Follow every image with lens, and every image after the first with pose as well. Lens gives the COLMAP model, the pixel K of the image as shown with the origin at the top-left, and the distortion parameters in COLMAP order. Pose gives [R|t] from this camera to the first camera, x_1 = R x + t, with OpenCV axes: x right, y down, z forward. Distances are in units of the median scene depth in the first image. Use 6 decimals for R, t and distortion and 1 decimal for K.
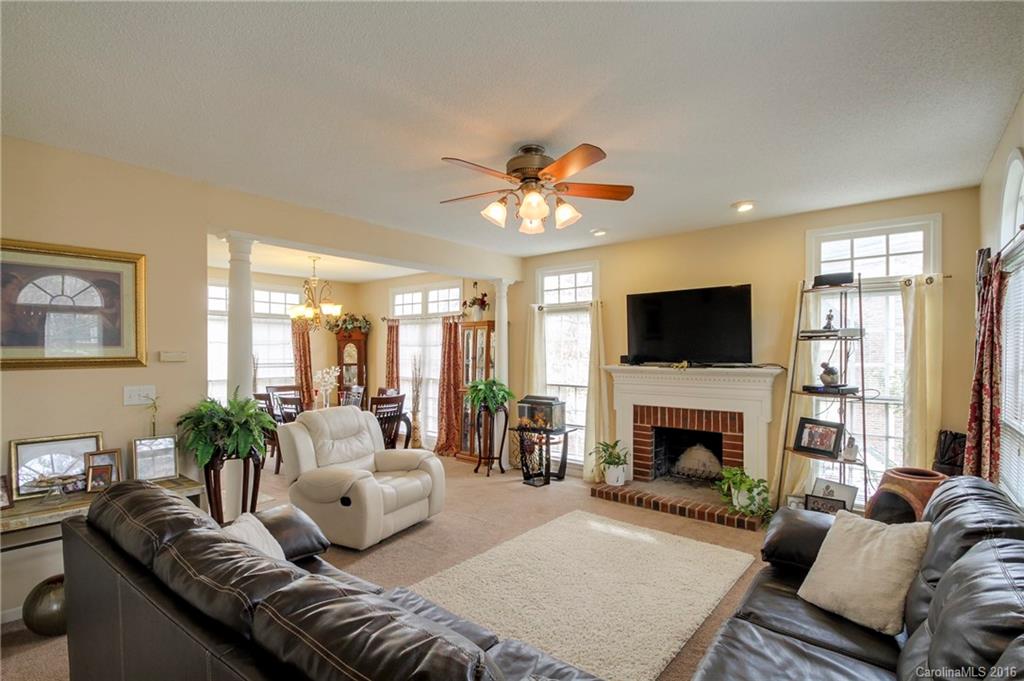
lens RADIAL K [[479.2, 0, 526.4], [0, 479.2, 358.5], [0, 0, 1]] dist [-0.000910, -0.000431]
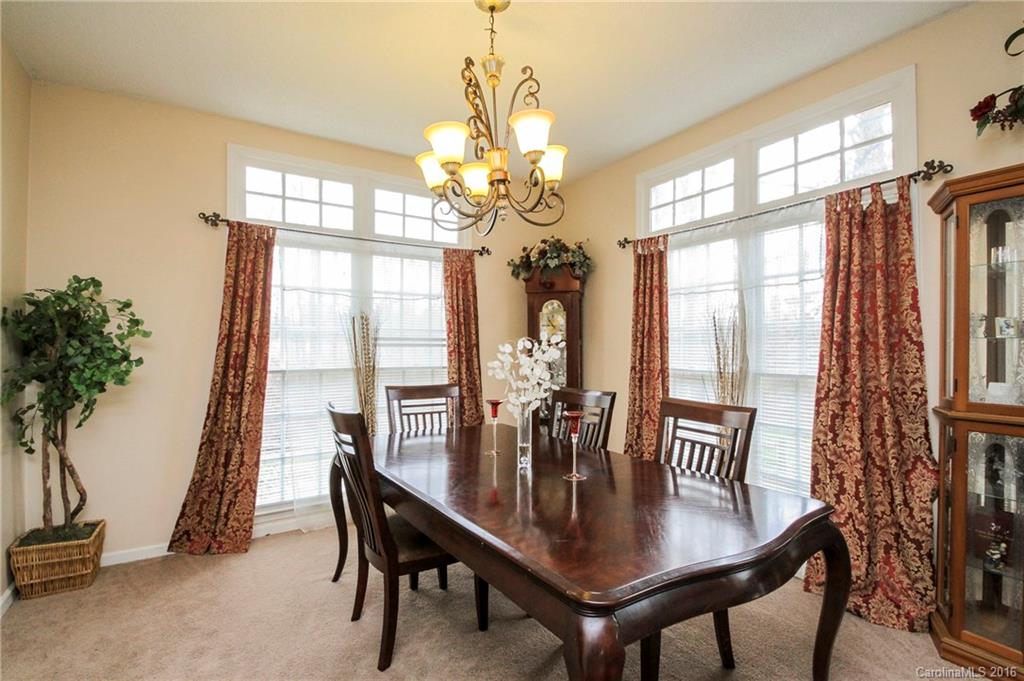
lens RADIAL K [[479.9, 0, 512.0], [0, 479.9, 340.5], [0, 0, 1]] dist [-0.000304, 0.000012]
pose [[0.941246, -0.008254, -0.337621, -0.383938], [-0.002322, 0.999520, -0.030909, 0.040330], [0.337714, 0.029877, 0.940774, 0.837852]]
